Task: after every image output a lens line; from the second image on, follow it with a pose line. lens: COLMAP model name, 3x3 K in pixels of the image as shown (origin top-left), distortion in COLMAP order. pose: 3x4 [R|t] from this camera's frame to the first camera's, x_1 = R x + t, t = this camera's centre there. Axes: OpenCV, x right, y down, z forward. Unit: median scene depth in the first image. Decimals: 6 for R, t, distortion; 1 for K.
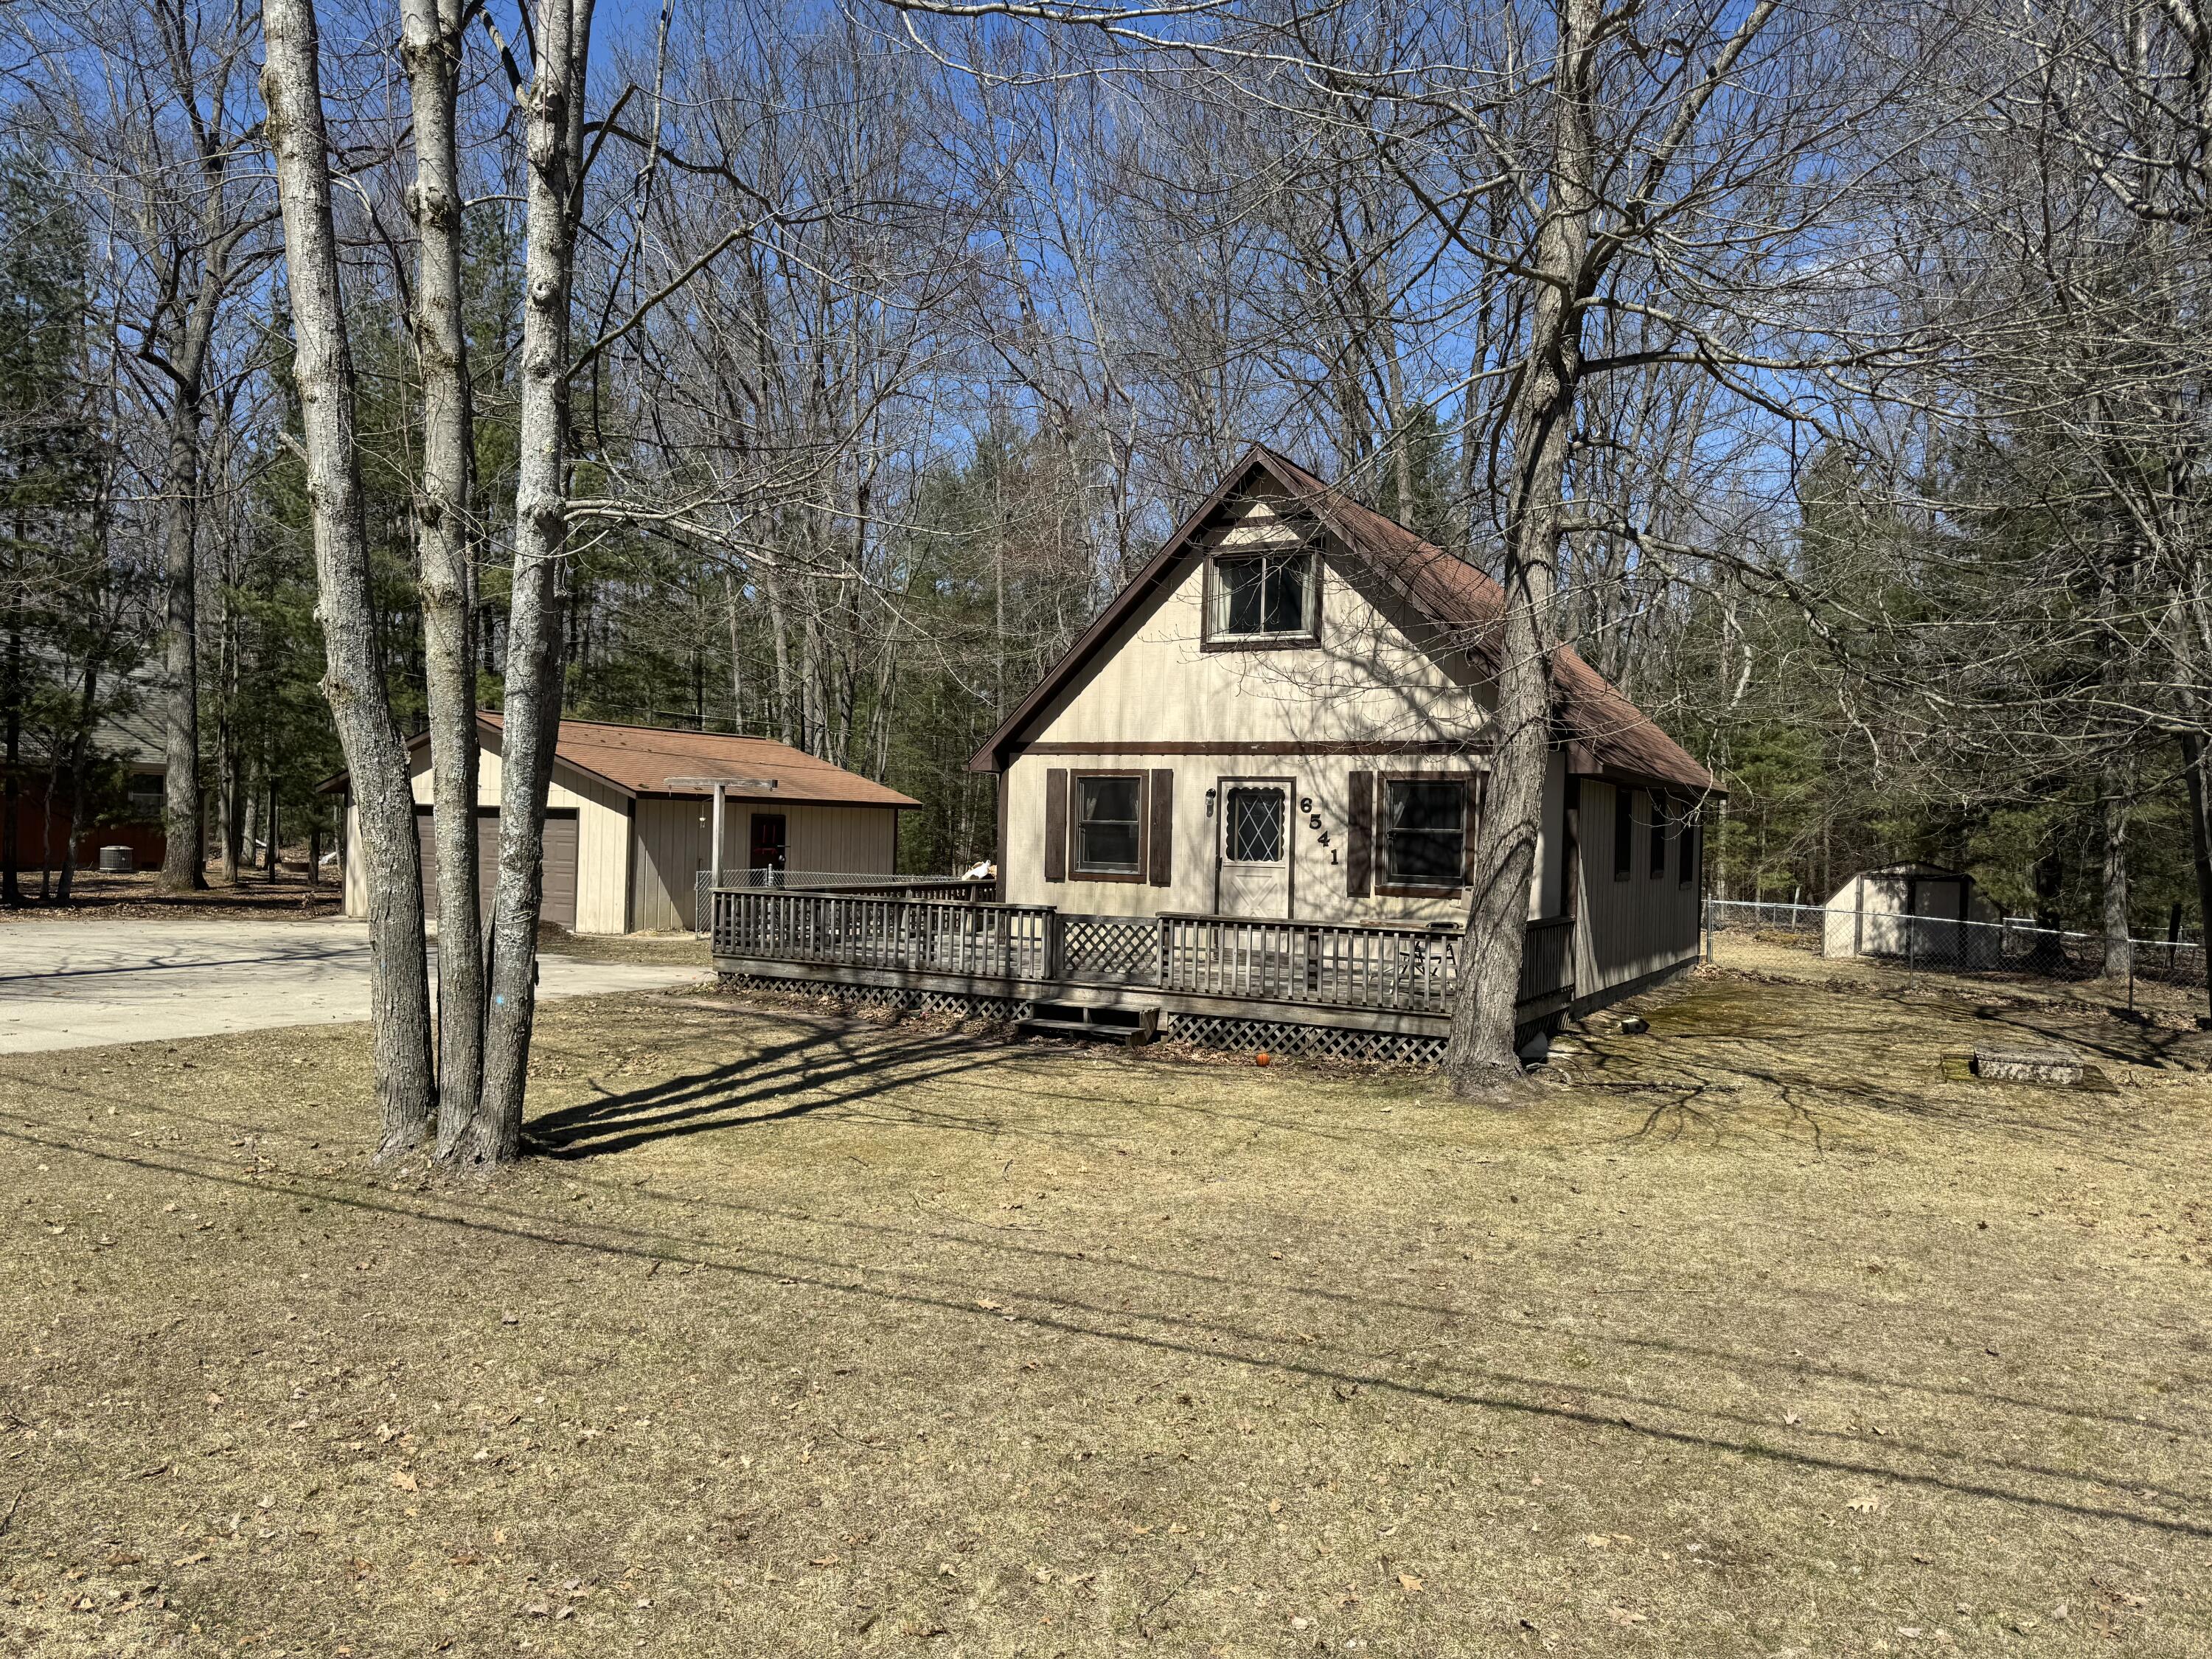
lens RADIAL K [[1546.9, 0, 1092.3], [0, 1546.9, 826.7], [0, 0, 1]] dist [0.044021, -0.036809]
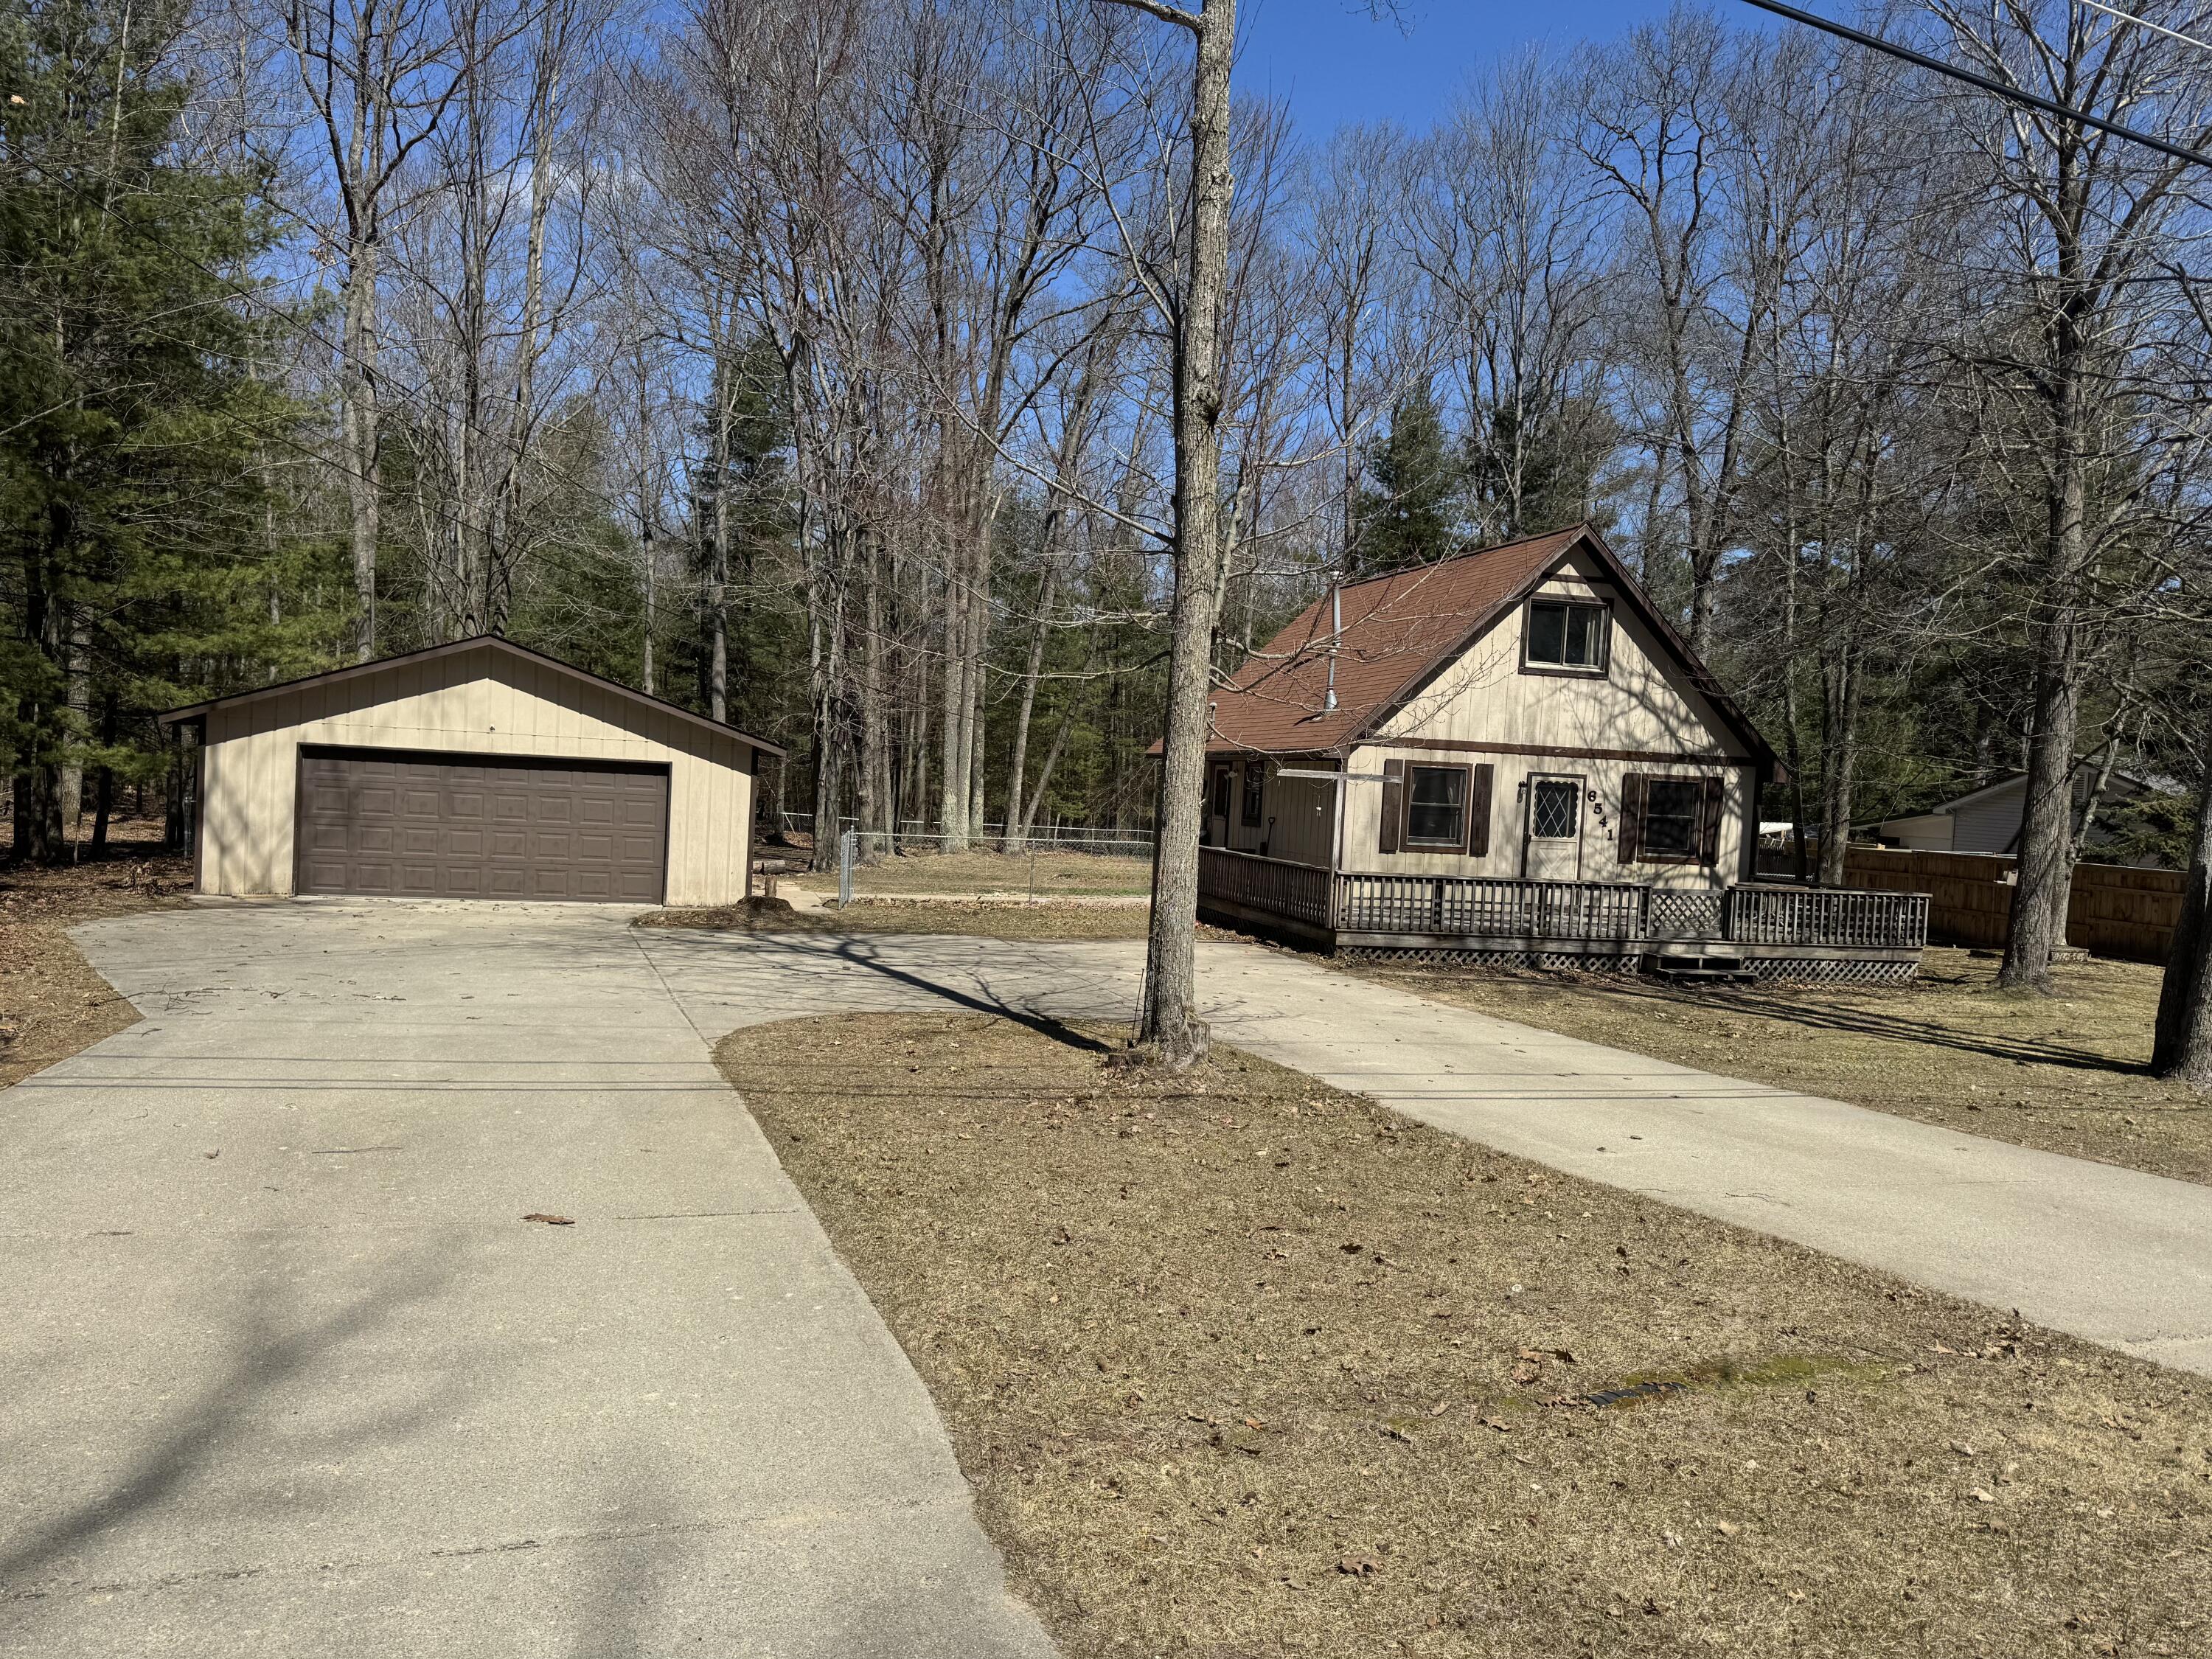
lens RADIAL K [[1546.9, 0, 1063.8], [0, 1546.9, 822.5], [0, 0, 1]] dist [0.044021, -0.036809]
pose [[0.727526, -0.009642, 0.686012, -1.165397], [-0.033977, 0.998168, 0.050062, -0.044645], [-0.685238, -0.059730, 0.725866, 0.343334]]
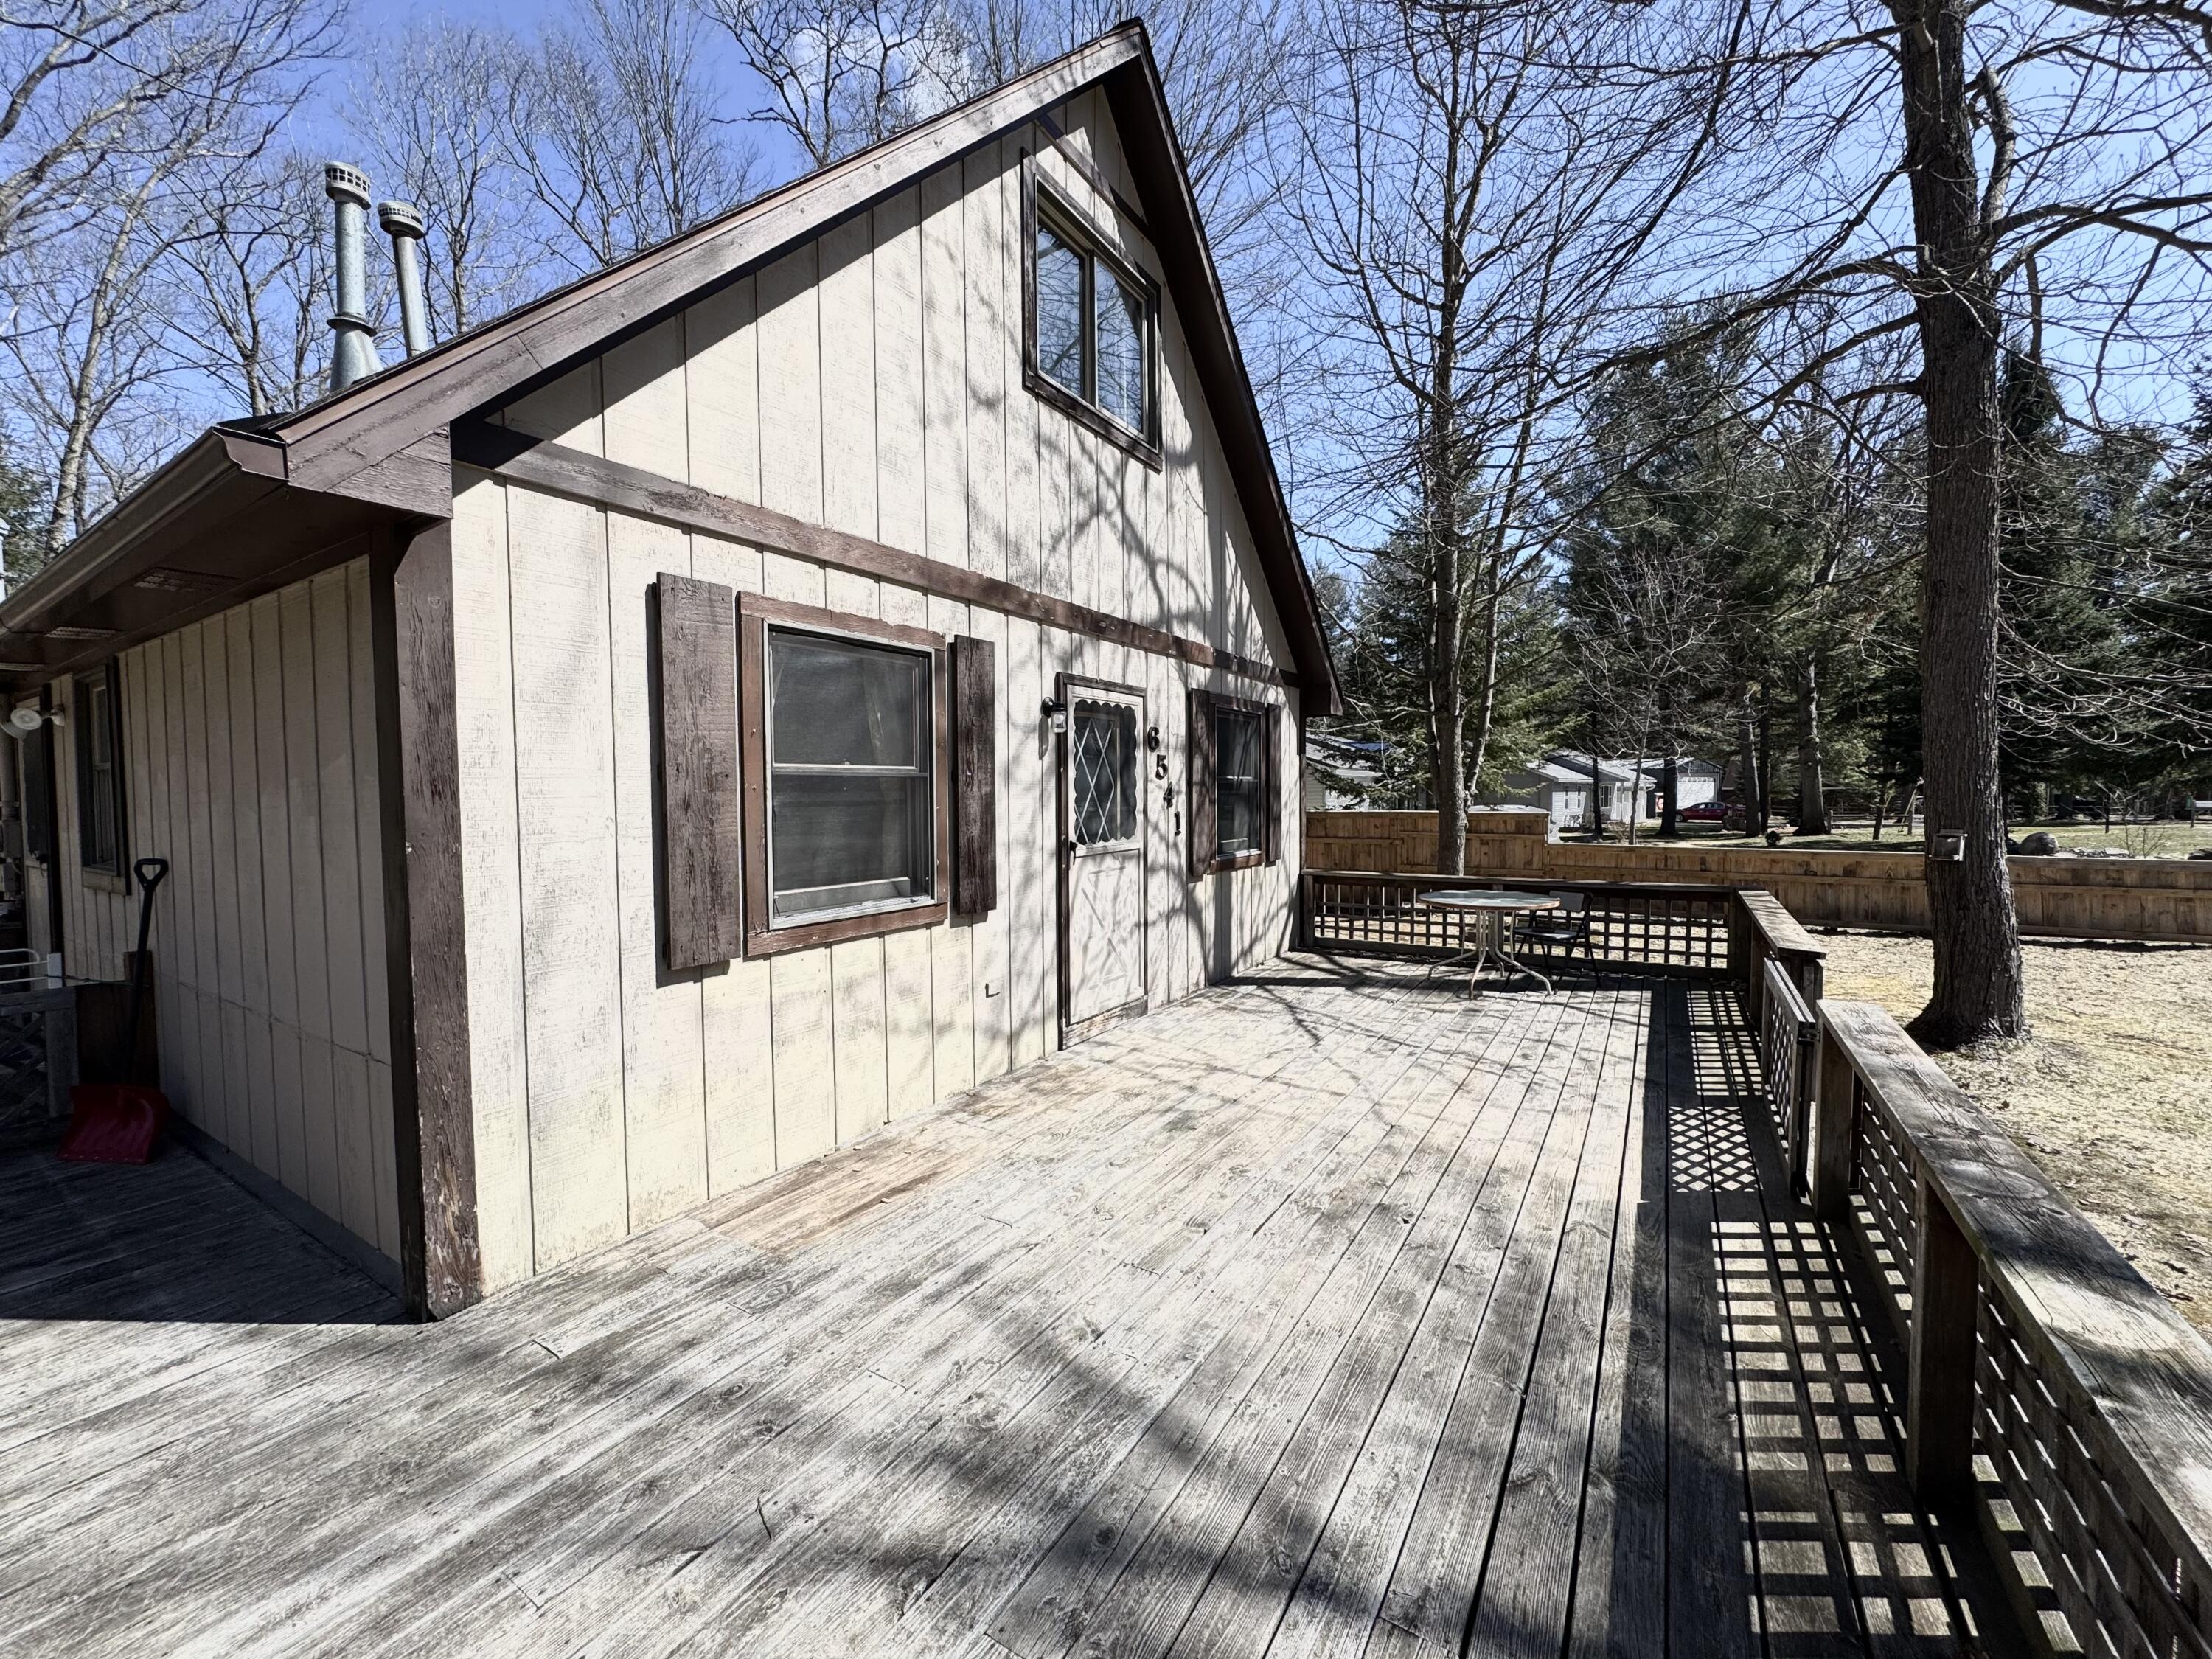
lens RADIAL K [[883.8, 0, 1099.2], [0, 883.8, 842.4], [0, 0, 1]] dist [-0.001183, 0.000236]
pose [[0.056880, -0.079766, 0.995189, -0.205510], [0.015798, 0.996750, 0.078988, -0.001717], [-0.998256, 0.011229, 0.057955, 1.037175]]
